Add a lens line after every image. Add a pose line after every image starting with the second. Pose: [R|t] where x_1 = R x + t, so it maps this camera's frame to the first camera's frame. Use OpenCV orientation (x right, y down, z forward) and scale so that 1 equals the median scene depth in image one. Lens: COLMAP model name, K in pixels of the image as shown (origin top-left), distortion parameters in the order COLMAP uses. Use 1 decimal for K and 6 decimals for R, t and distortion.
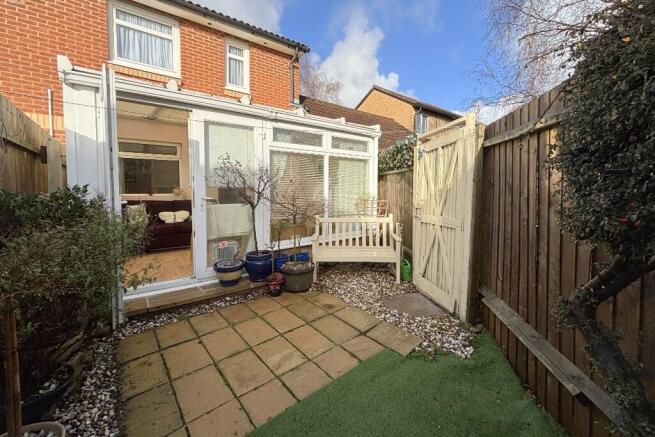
lens RADIAL K [[266.1, 0, 326.1], [0, 266.1, 192.0], [0, 0, 1]] dist [0.001323, 0.000112]
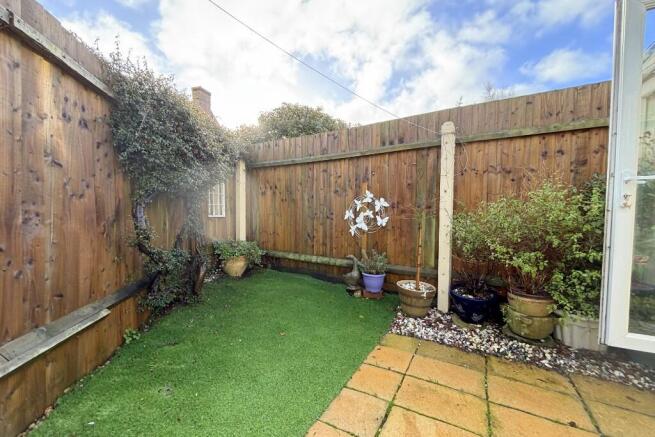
lens RADIAL K [[266.5, 0, 325.5], [0, 266.5, 226.1], [0, 0, 1]] dist [0.001072, 0.000035]
pose [[-0.936769, 0.005418, -0.349905, 0.227204], [-0.019150, 0.997588, 0.066714, 0.135554], [0.349423, 0.069196, -0.934407, 1.445181]]
